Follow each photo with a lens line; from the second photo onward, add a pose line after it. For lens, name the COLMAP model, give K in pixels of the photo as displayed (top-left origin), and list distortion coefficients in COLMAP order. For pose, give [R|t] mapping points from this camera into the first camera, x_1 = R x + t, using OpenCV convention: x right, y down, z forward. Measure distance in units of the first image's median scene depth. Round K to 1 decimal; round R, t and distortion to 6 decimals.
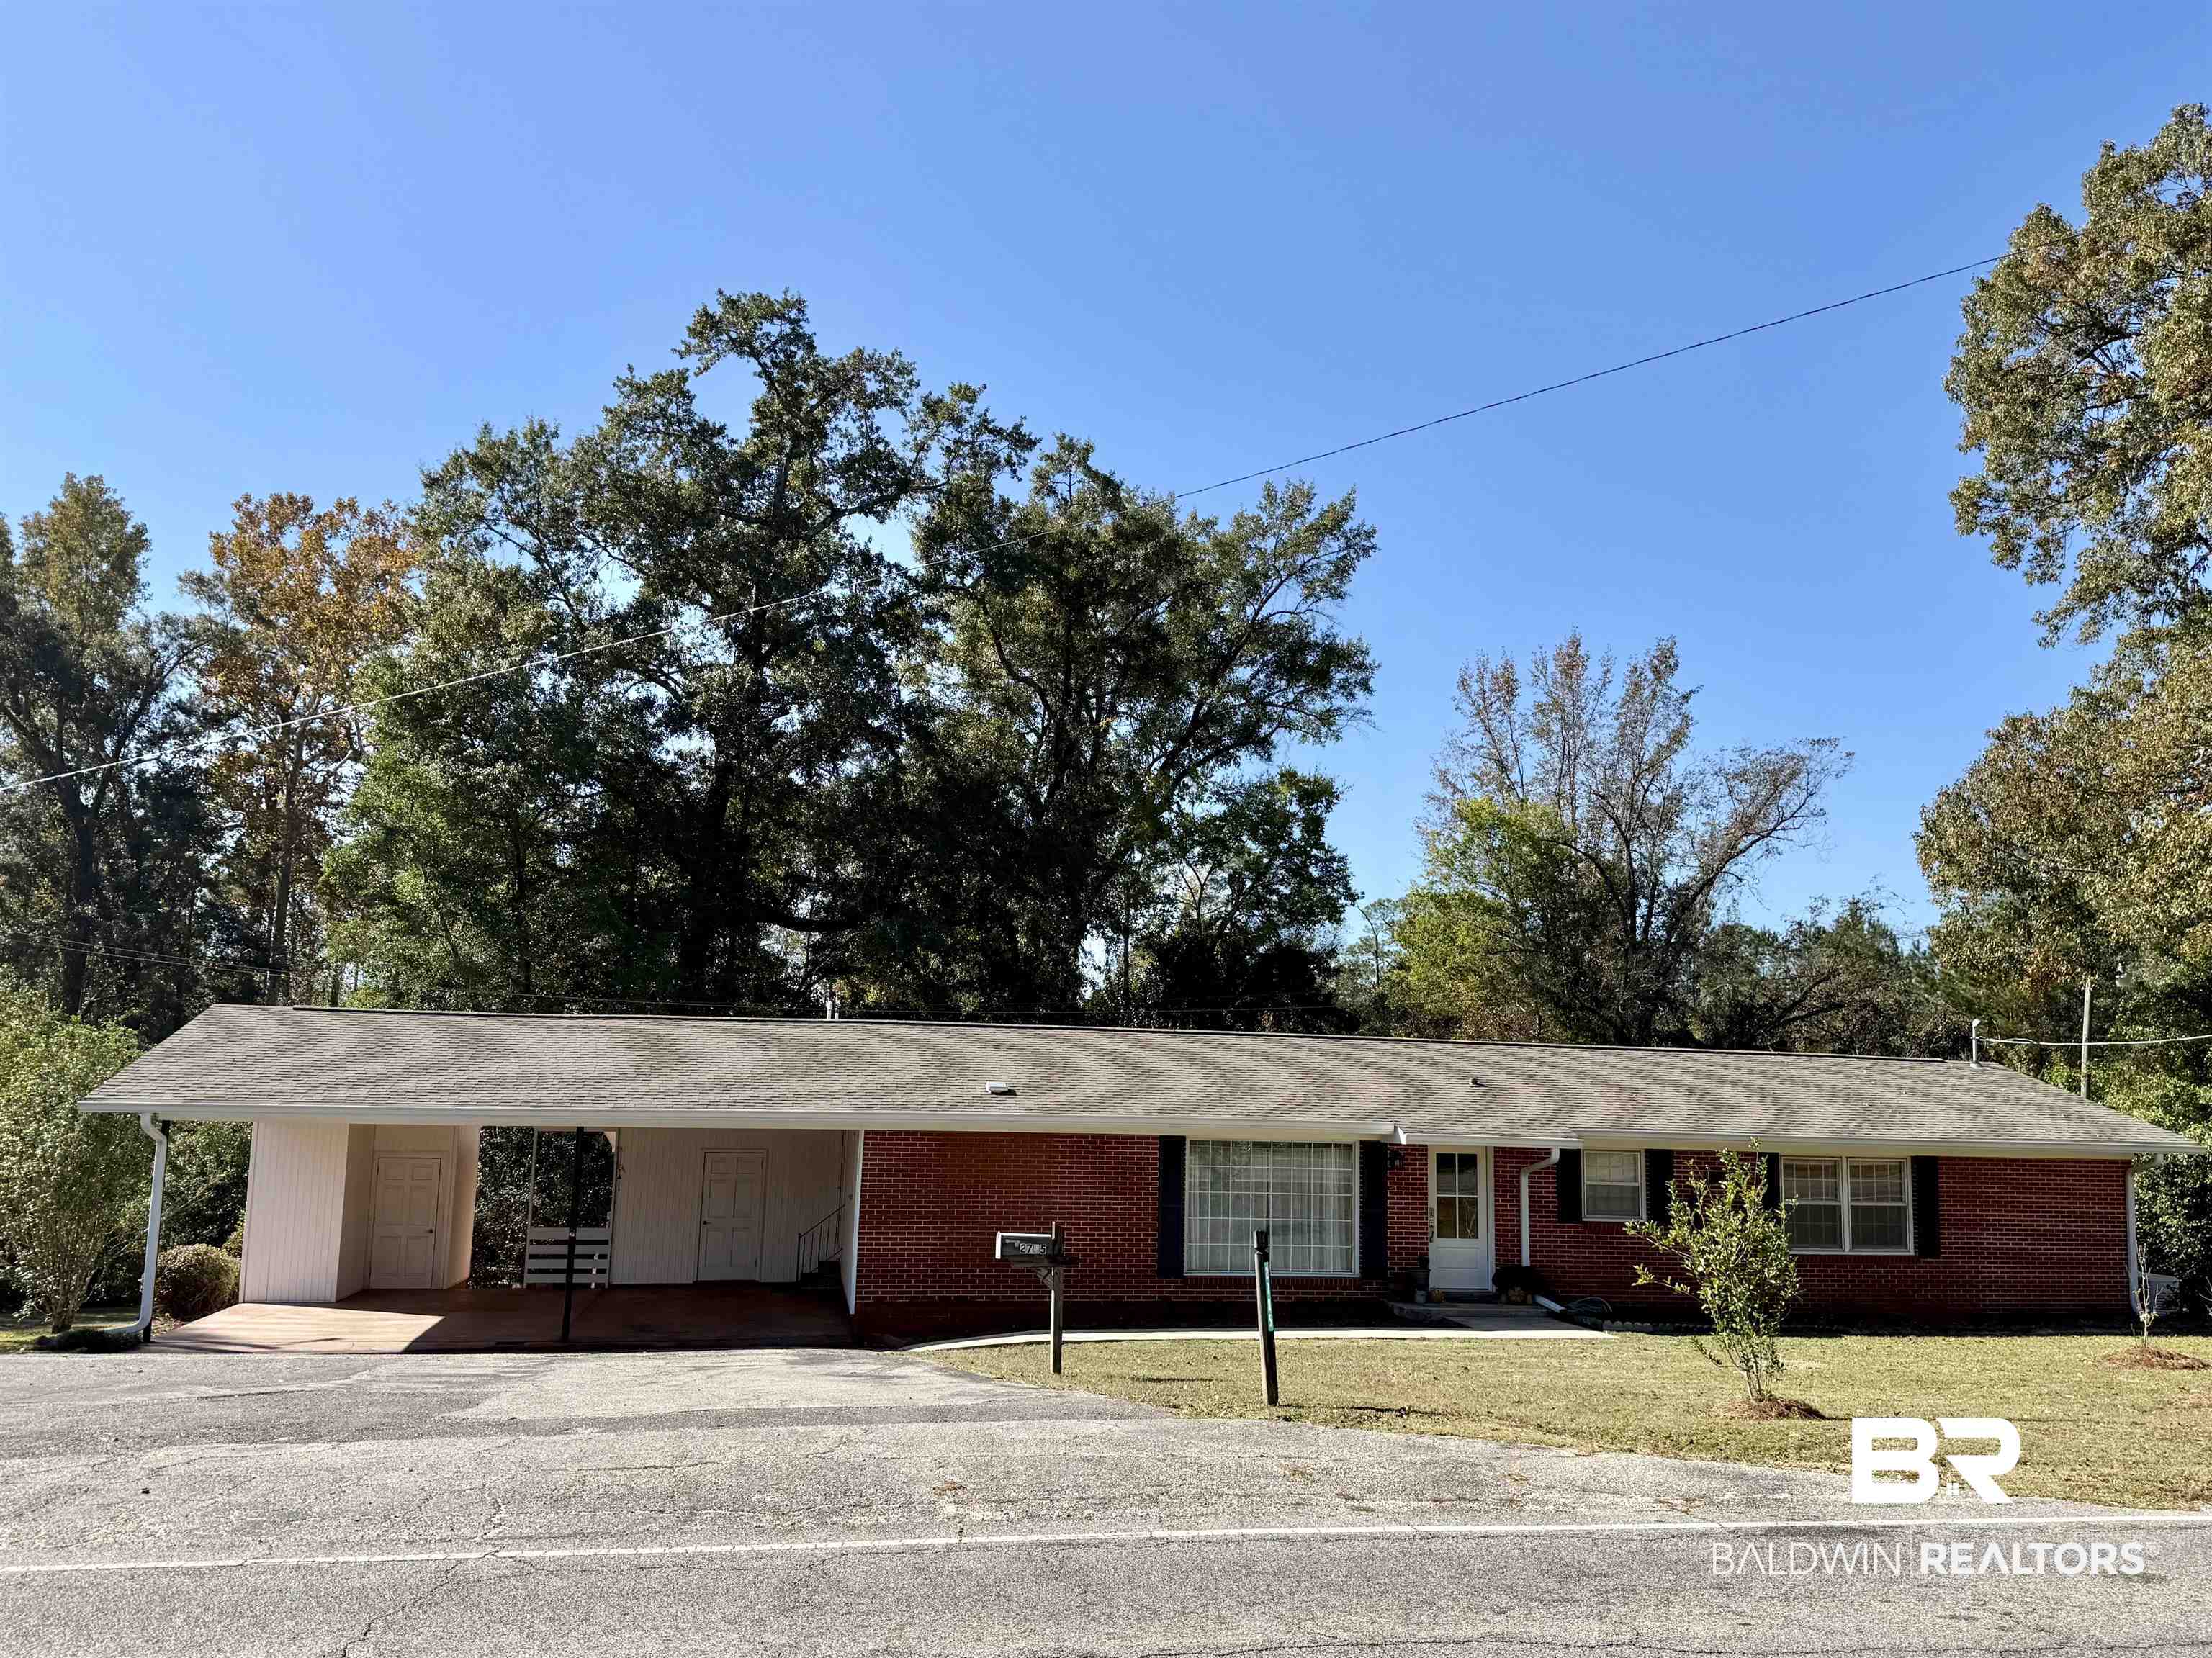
lens RADIAL K [[1556.5, 0, 1086.9], [0, 1556.5, 840.8], [0, 0, 1]] dist [0.061153, -0.084438]
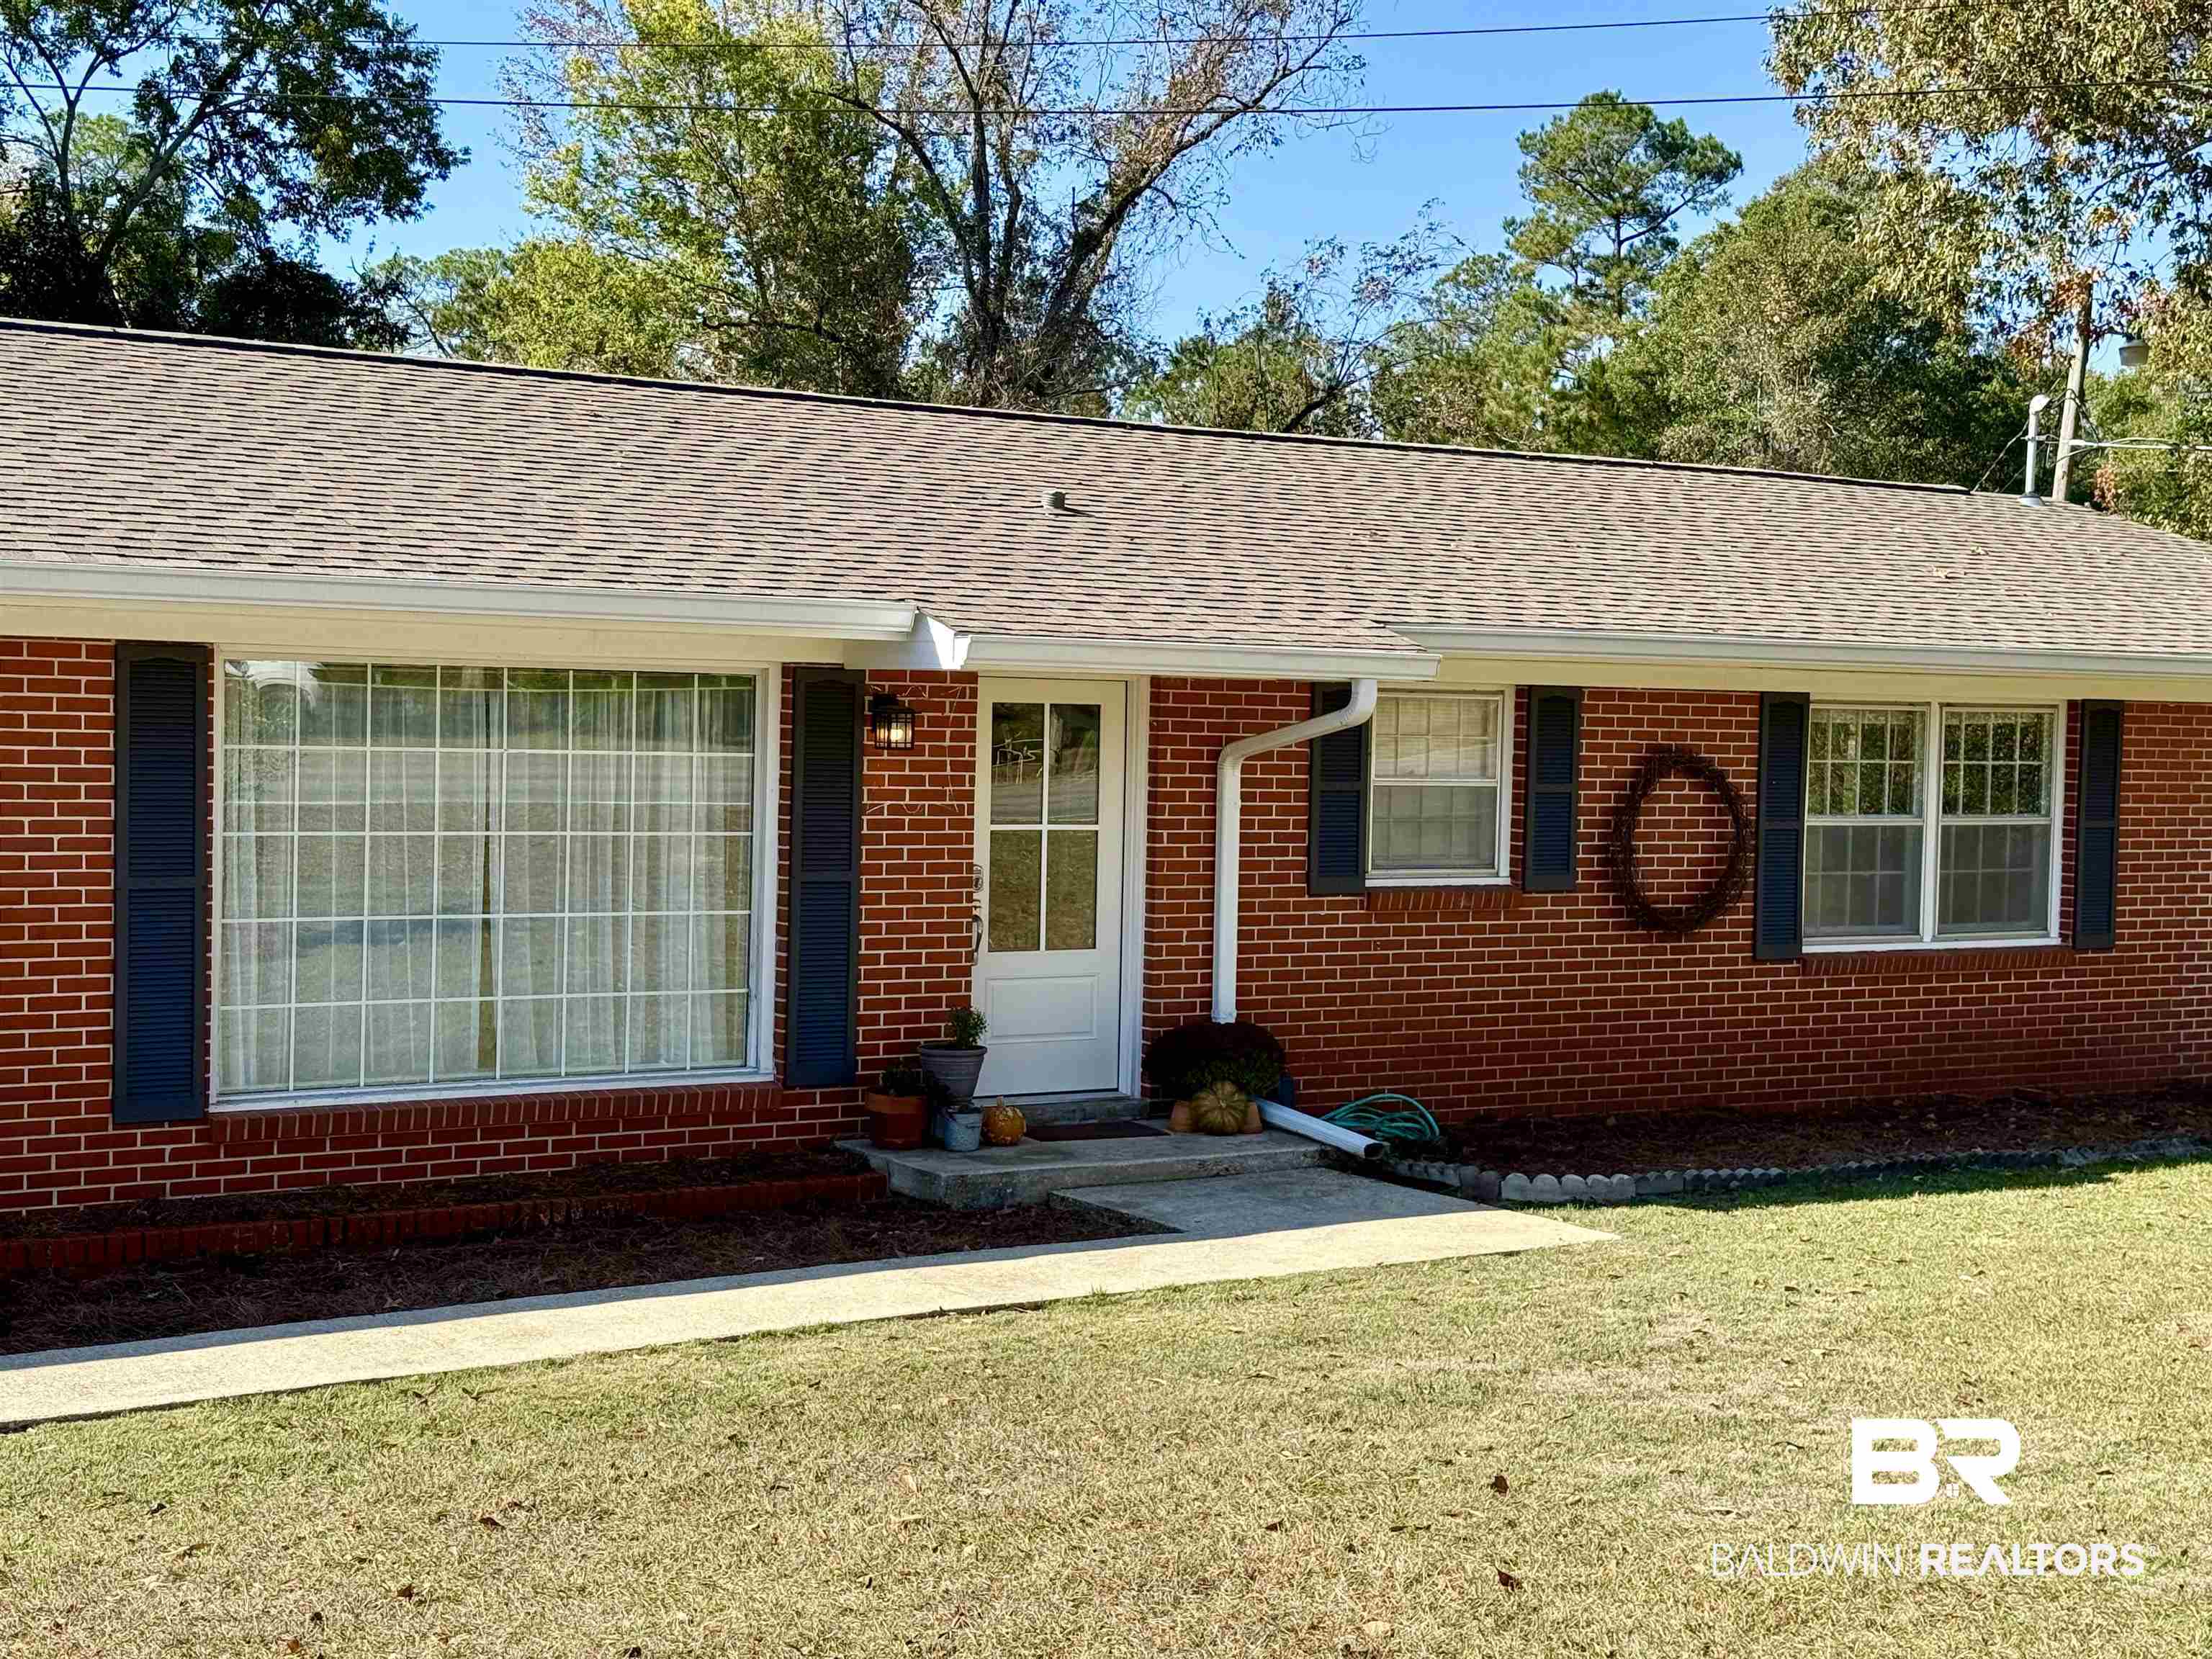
lens RADIAL K [[3163.2, 0, 1106.0], [0, 3163.2, 829.5], [0, 0, 1]] dist [0.099064, 0.087515]
pose [[0.923232, -0.019797, 0.383732, -0.010433], [-0.065781, 0.975785, 0.208606, 0.085330], [-0.378570, -0.217834, 0.899574, 0.386316]]
